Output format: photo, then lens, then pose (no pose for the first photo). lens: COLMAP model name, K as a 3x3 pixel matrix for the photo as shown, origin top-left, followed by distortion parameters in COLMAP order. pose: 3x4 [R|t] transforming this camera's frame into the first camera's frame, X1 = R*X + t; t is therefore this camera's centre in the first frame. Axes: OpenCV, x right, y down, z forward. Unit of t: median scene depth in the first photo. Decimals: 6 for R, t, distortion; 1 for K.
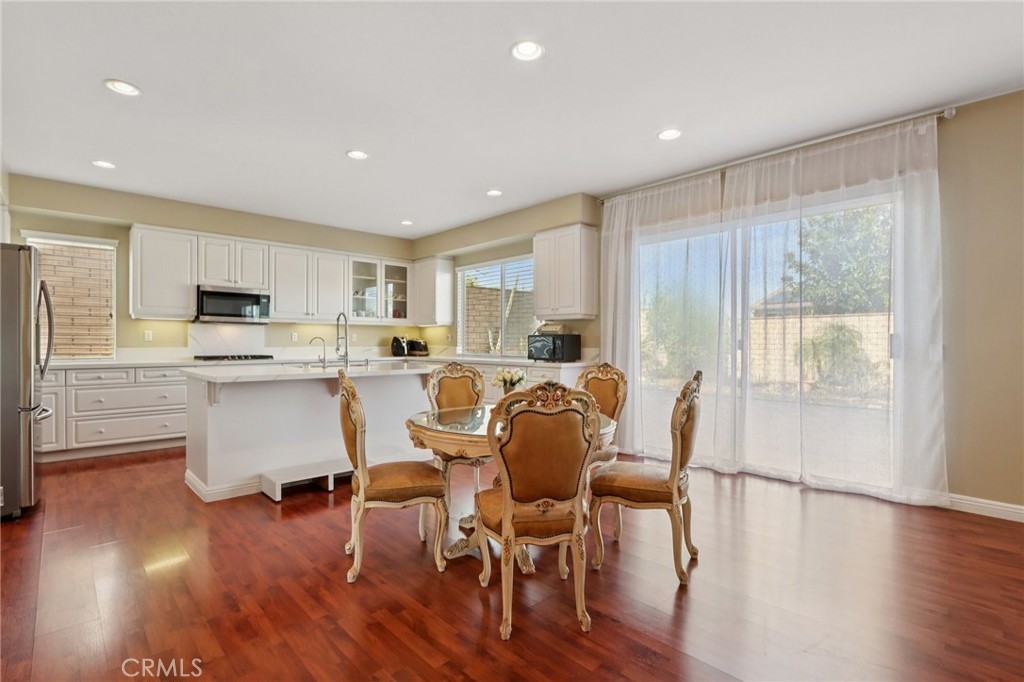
lens RADIAL K [[481.4, 0, 496.6], [0, 481.4, 347.6], [0, 0, 1]] dist [-0.010716, 0.001858]
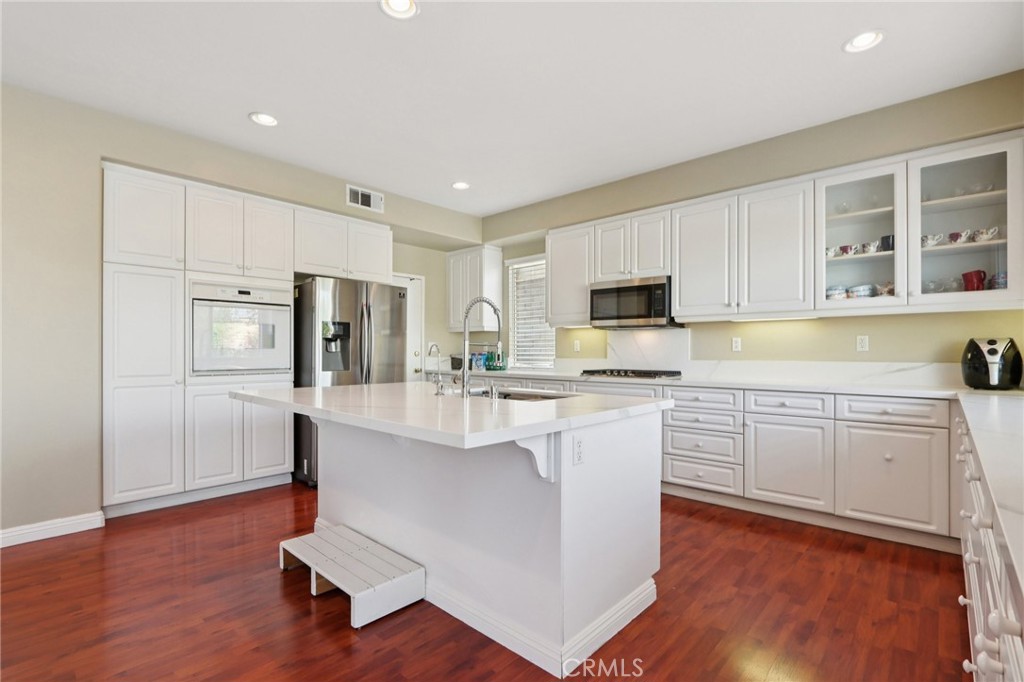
lens RADIAL K [[481.4, 0, 515.6], [0, 481.4, 350.6], [0, 0, 1]] dist [-0.010716, 0.001858]
pose [[0.084468, -0.002742, -0.996422, 0.194050], [-0.011573, 0.999926, -0.003733, -0.010364], [0.996359, 0.011847, 0.084430, 0.792430]]
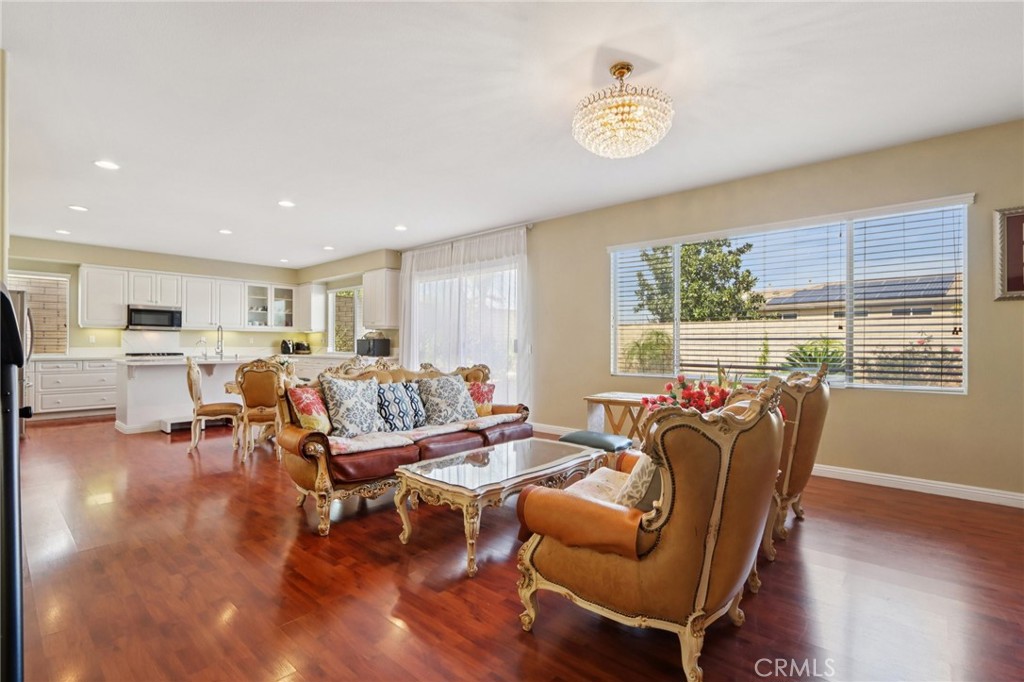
lens RADIAL K [[481.4, 0, 501.6], [0, 481.4, 347.3], [0, 0, 1]] dist [-0.010716, 0.001858]
pose [[0.996915, 0.000865, 0.078486, 0.396434], [-0.000390, 0.999982, -0.006068, 0.007909], [-0.078490, 0.006019, 0.996897, -0.541629]]
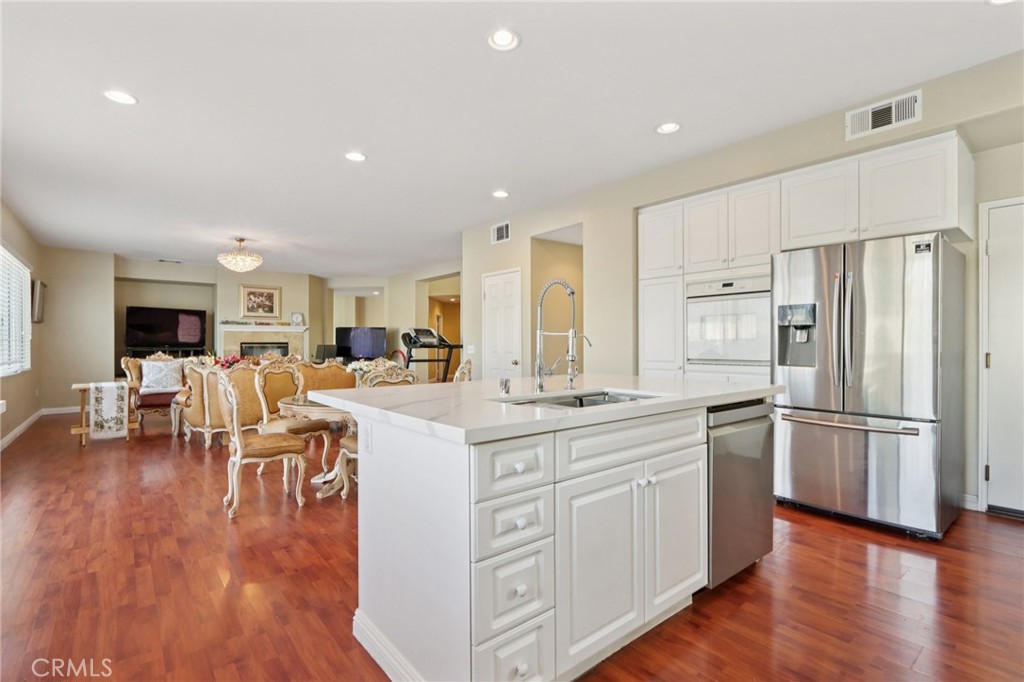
lens RADIAL K [[481.4, 0, 506.8], [0, 481.4, 344.1], [0, 0, 1]] dist [-0.010716, 0.001858]
pose [[-0.997422, 0.002649, 0.071709, -0.246990], [0.003344, 0.999949, 0.009578, -0.012326], [-0.071680, 0.009794, -0.997380, 1.184681]]
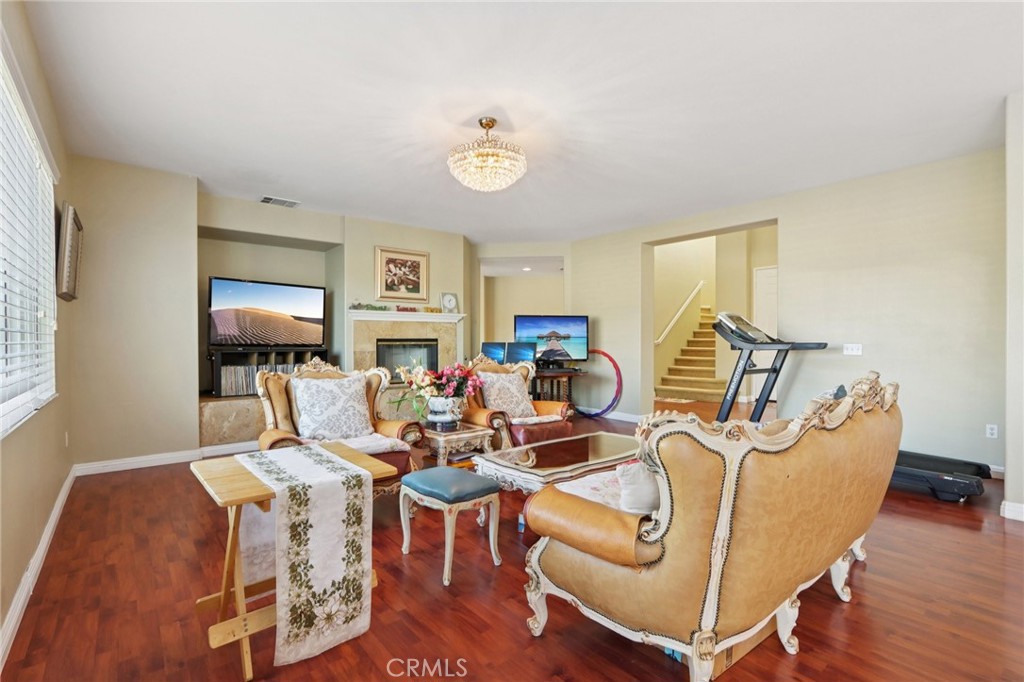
lens RADIAL K [[481.4, 0, 510.7], [0, 481.4, 346.8], [0, 0, 1]] dist [-0.010716, 0.001858]
pose [[-0.996851, 0.002397, 0.079256, 0.442053], [0.004305, 0.999705, 0.023919, -0.010614], [-0.079175, 0.024185, -0.996567, 0.600922]]
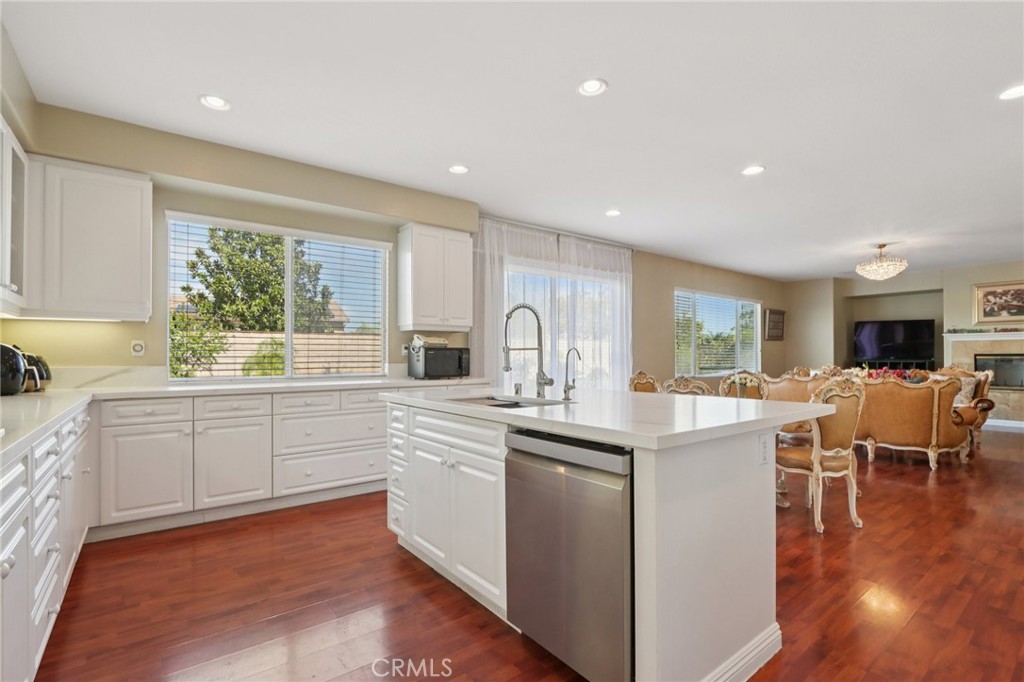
lens RADIAL K [[481.4, 0, 523.0], [0, 481.4, 358.3], [0, 0, 1]] dist [-0.010716, 0.001858]
pose [[0.090694, -0.002890, 0.995875, -0.727286], [0.009687, 0.999951, 0.002019, -0.008056], [-0.995832, 0.009464, 0.090717, 0.755099]]
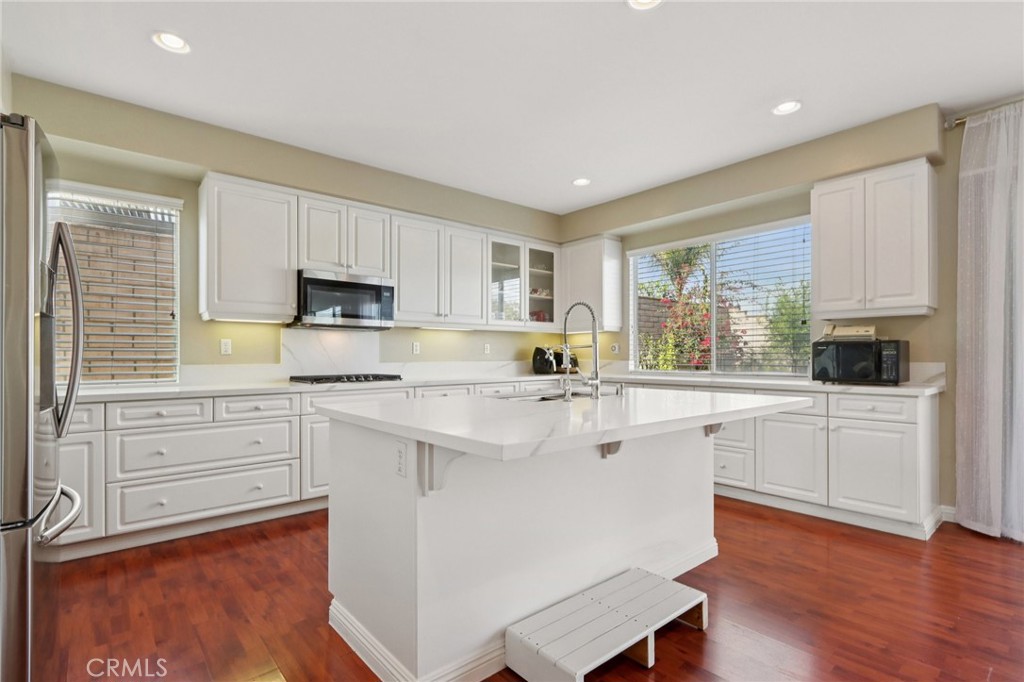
lens RADIAL K [[481.4, 0, 496.6], [0, 481.4, 356.9], [0, 0, 1]] dist [-0.010716, 0.001858]
pose [[0.999099, -0.004658, -0.042193, -0.322818], [0.004293, 0.999953, -0.008729, -0.002924], [0.042232, 0.008540, 0.999071, 0.351894]]
